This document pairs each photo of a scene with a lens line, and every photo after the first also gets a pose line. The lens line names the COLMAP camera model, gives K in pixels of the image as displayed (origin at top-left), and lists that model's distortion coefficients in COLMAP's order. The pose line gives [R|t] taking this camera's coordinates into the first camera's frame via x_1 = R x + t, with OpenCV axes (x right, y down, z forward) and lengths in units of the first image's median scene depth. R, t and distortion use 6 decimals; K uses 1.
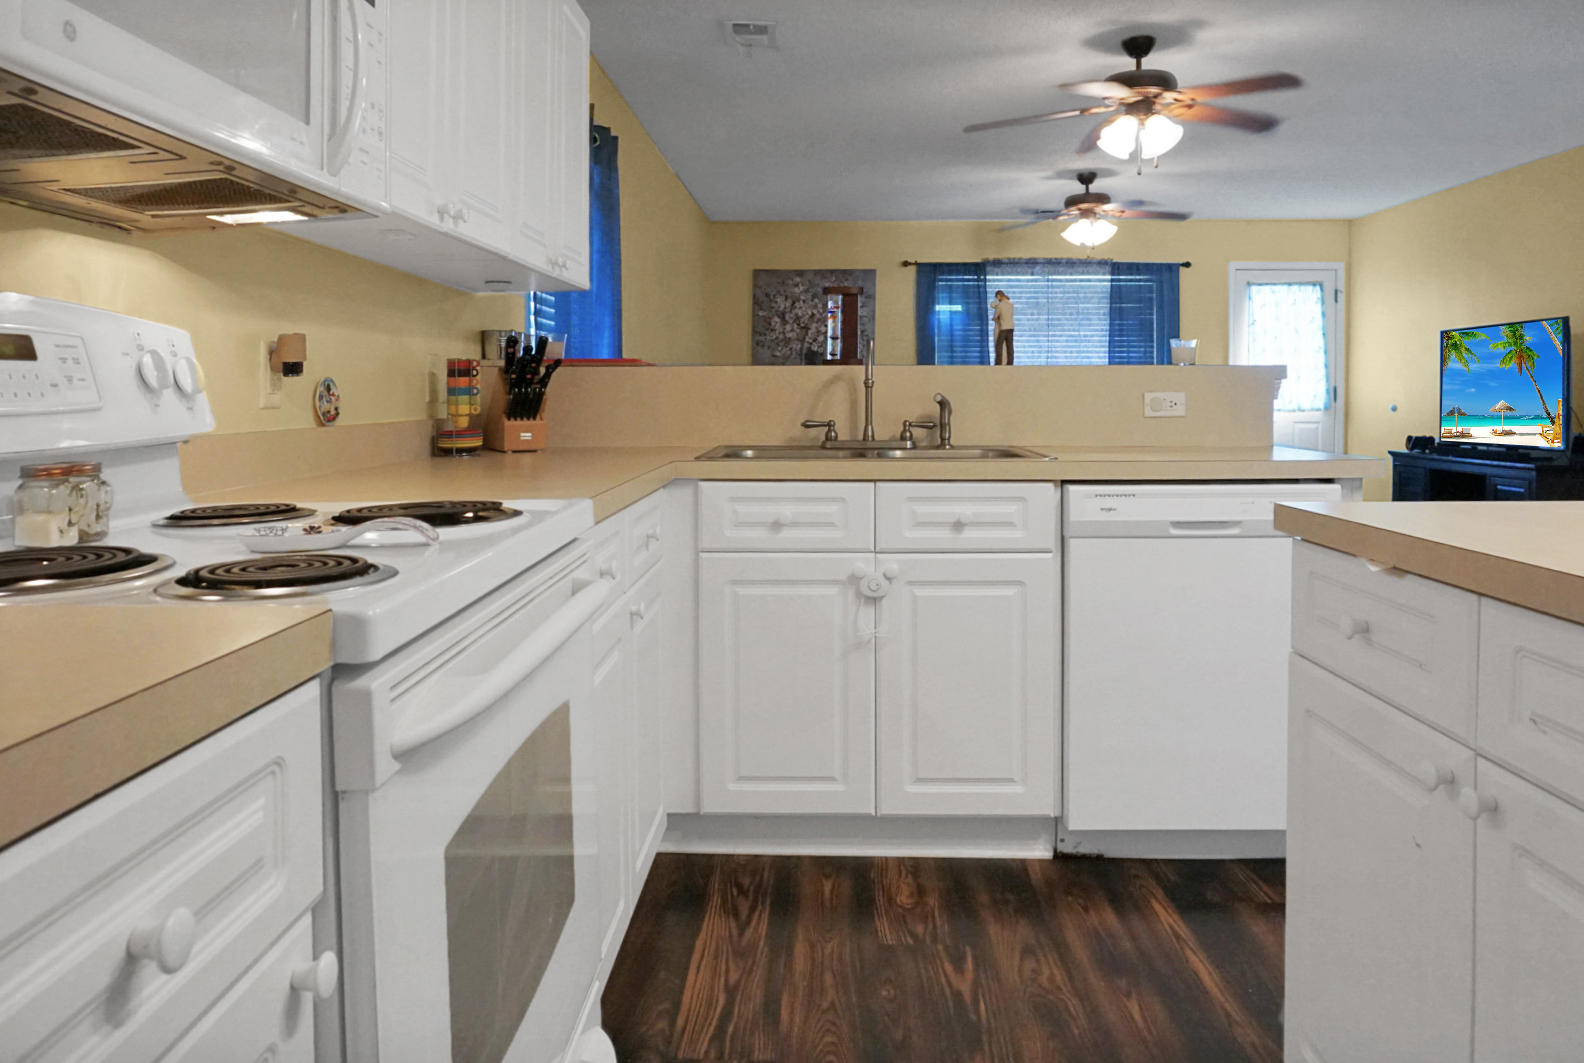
lens RADIAL K [[1097.4, 0, 785.5], [0, 1097.4, 415.0], [0, 0, 1]] dist [-0.032715, 0.005063]
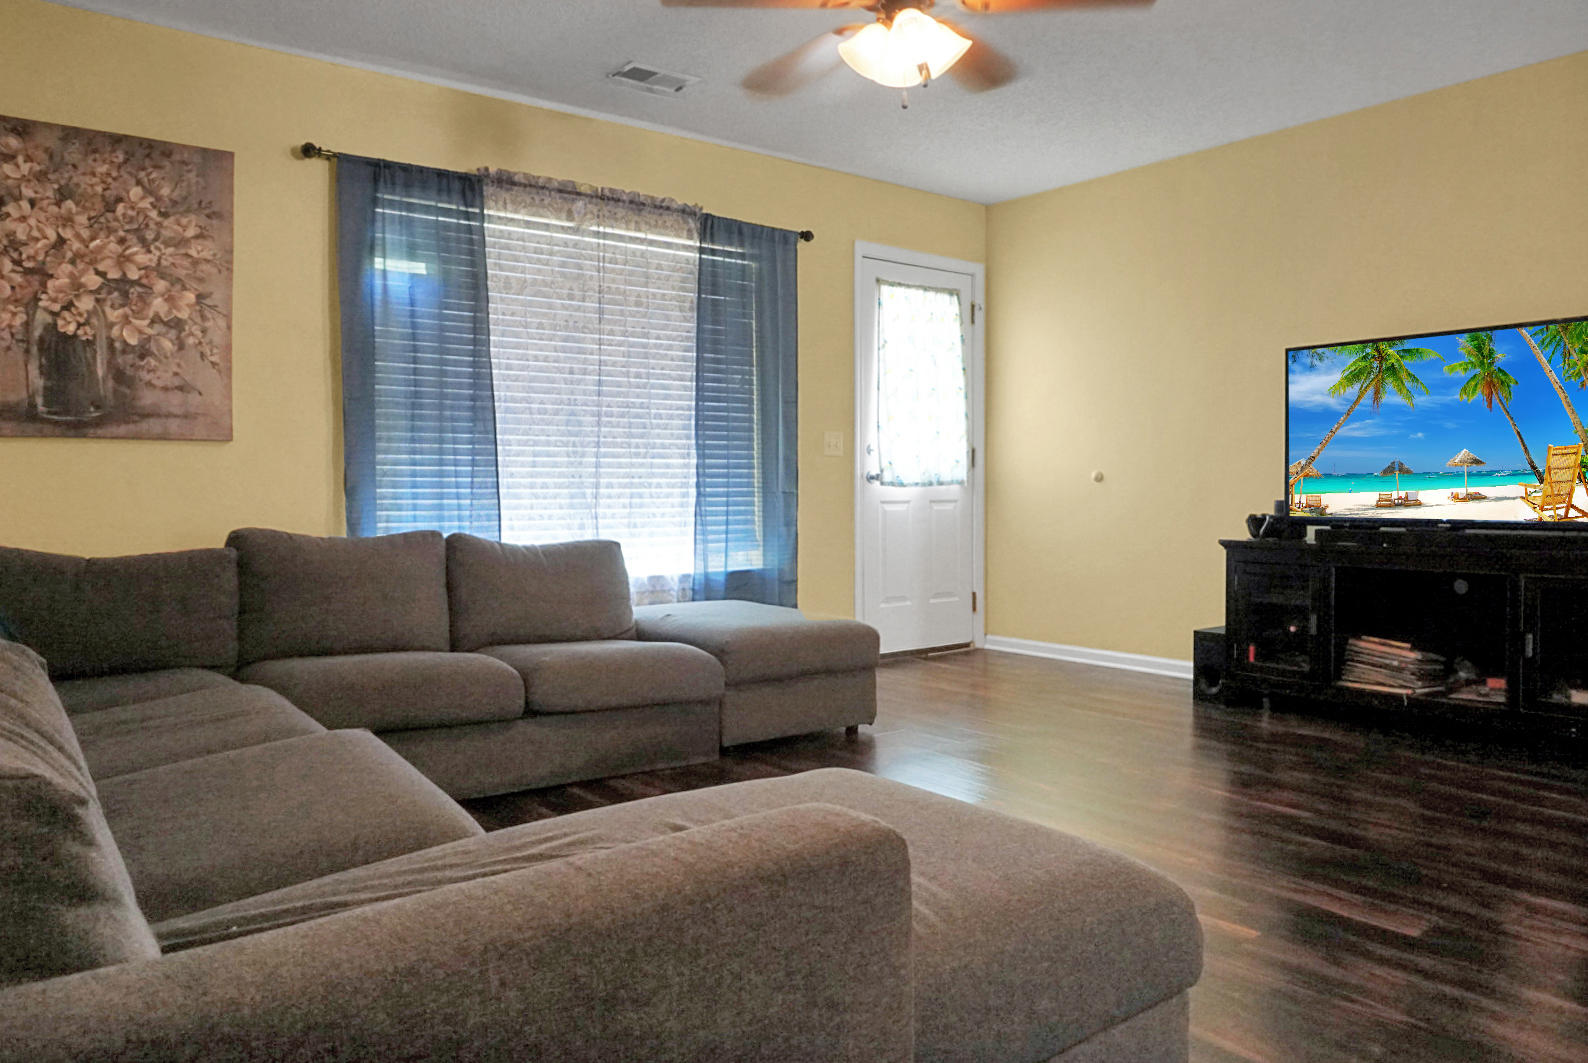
lens RADIAL K [[1140.9, 0, 794.0], [0, 1140.9, 531.5], [0, 0, 1]] dist [-0.014724, 0.001560]
pose [[0.762097, -0.028346, 0.646842, -0.054584], [0.015909, 0.999559, 0.025058, 0.008334], [-0.647267, -0.008806, 0.762212, 0.714348]]
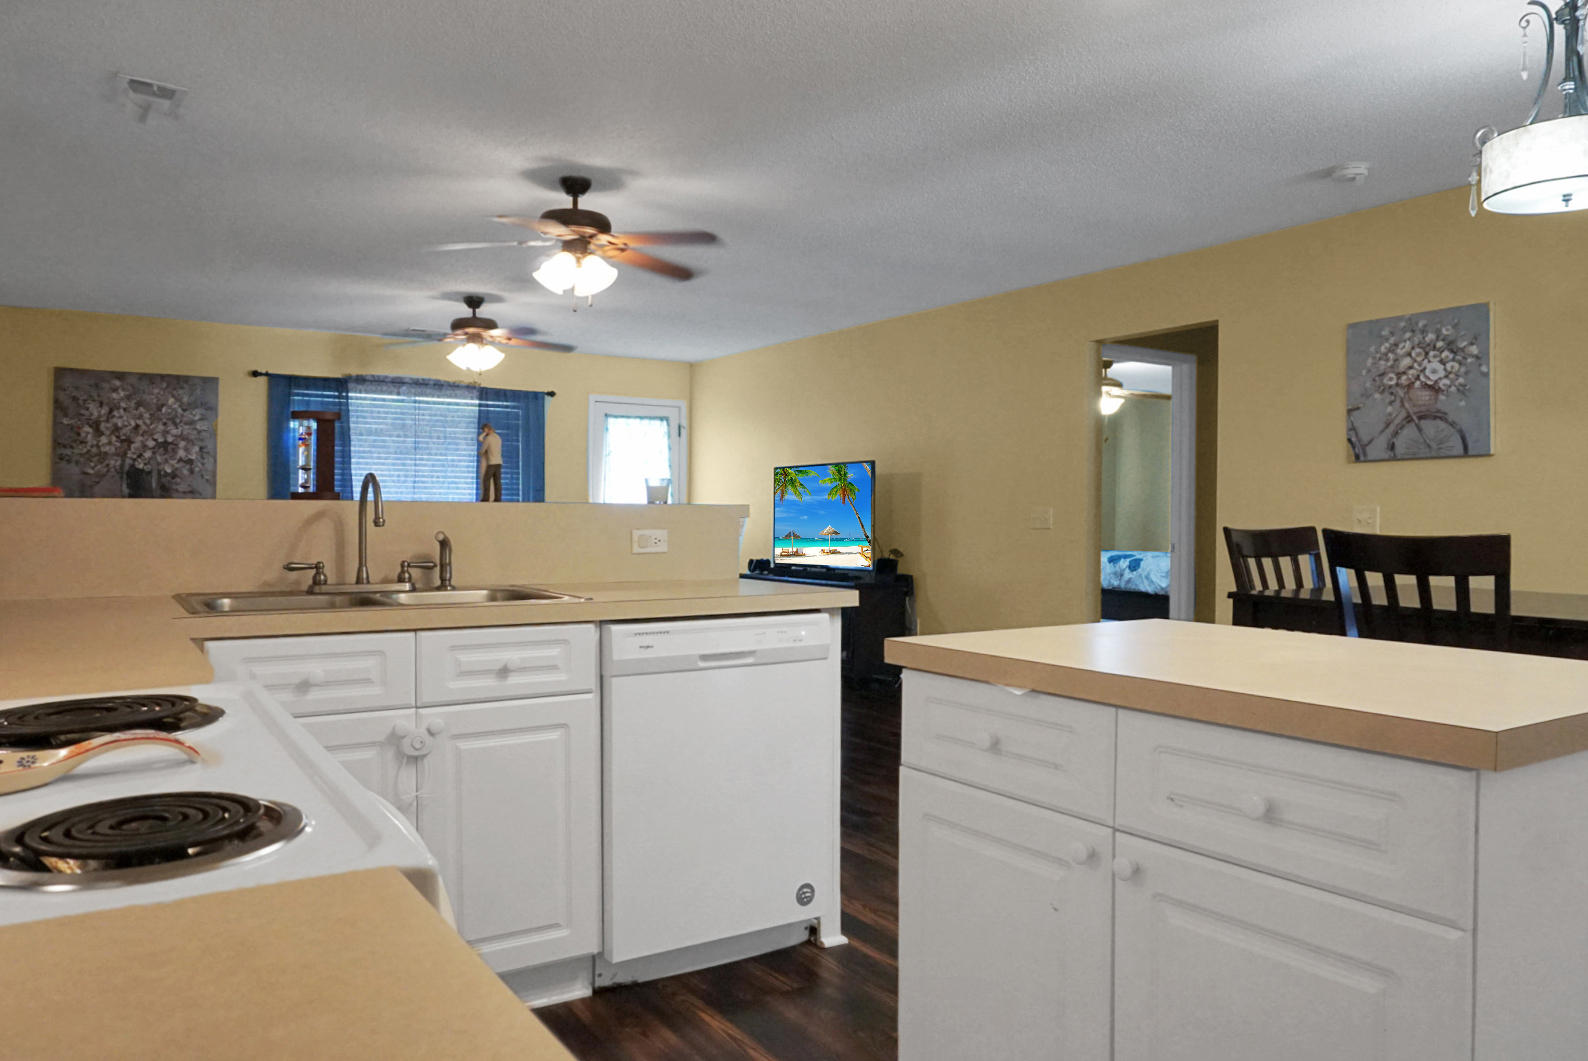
lens RADIAL K [[1129.5, 0, 755.1], [0, 1129.5, 544.1], [0, 0, 1]] dist [-0.022356, 0.005598]
pose [[0.831896, -0.008936, 0.554860, -0.081451], [0.004848, 0.999949, 0.008835, -0.007692], [-0.554911, -0.004660, 0.831897, 0.020409]]
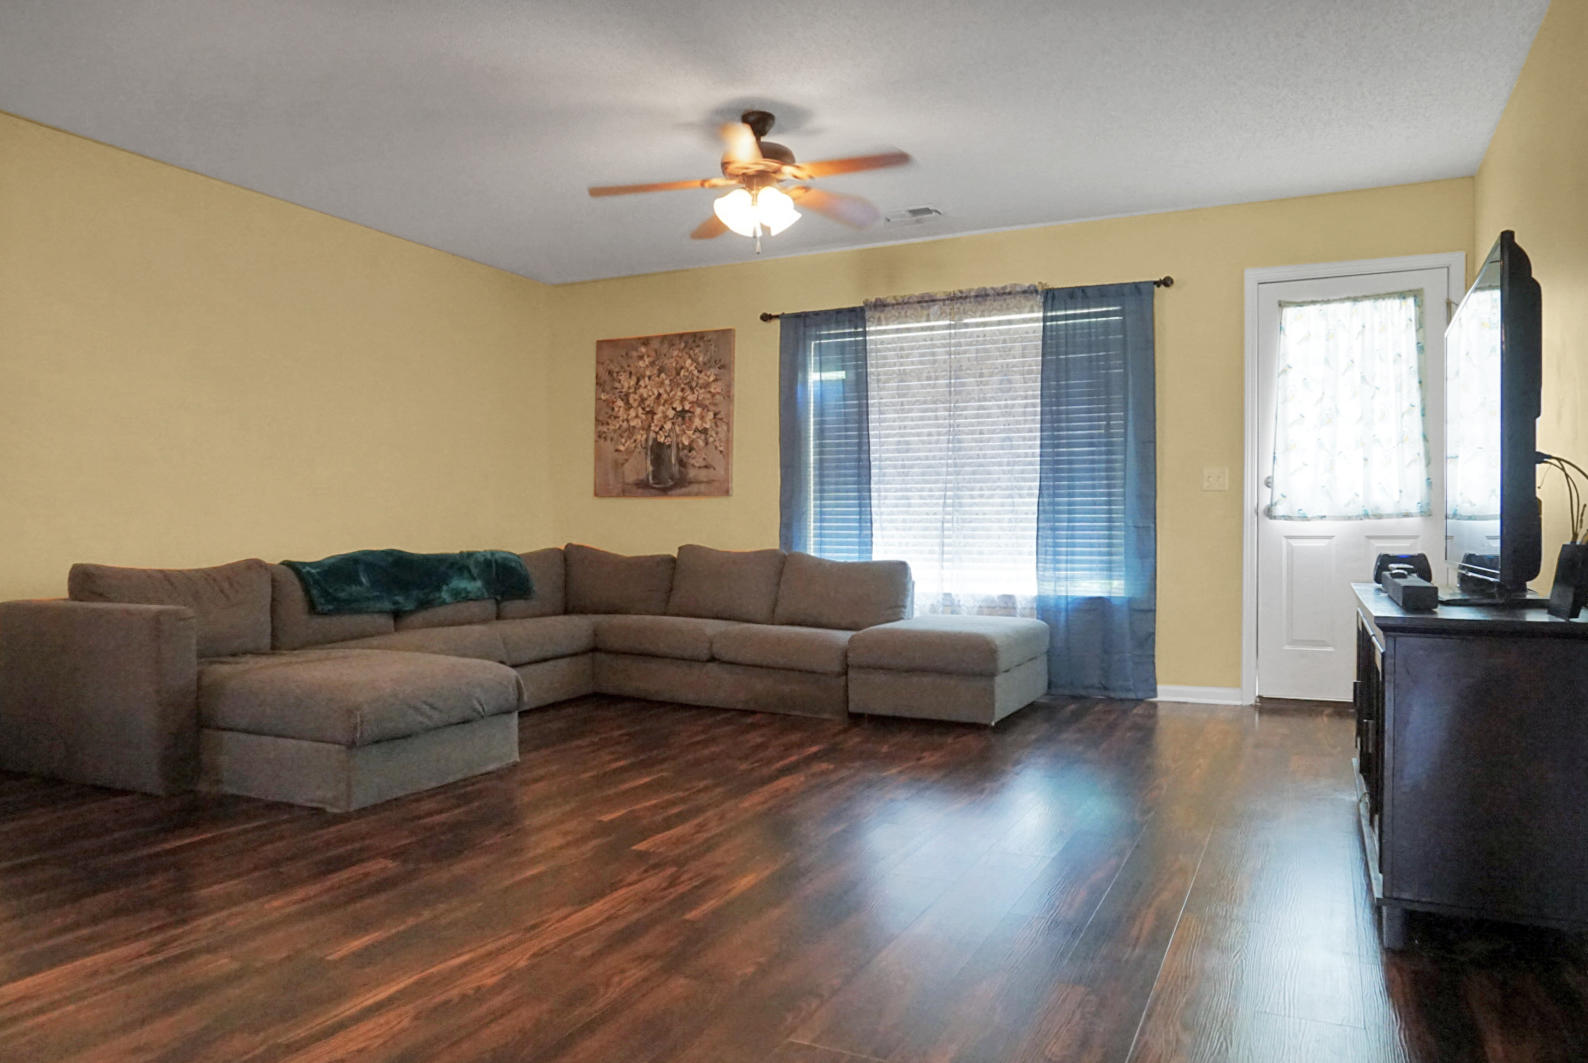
lens RADIAL K [[1122.7, 0, 794.0], [0, 1122.7, 531.5], [0, 0, 1]] dist [-0.006061, 0.001956]
pose [[0.916485, -0.000540, -0.400070, 0.574596], [-0.006711, 0.999838, -0.016723, 0.020797], [0.400014, 0.018011, 0.916332, 0.450379]]
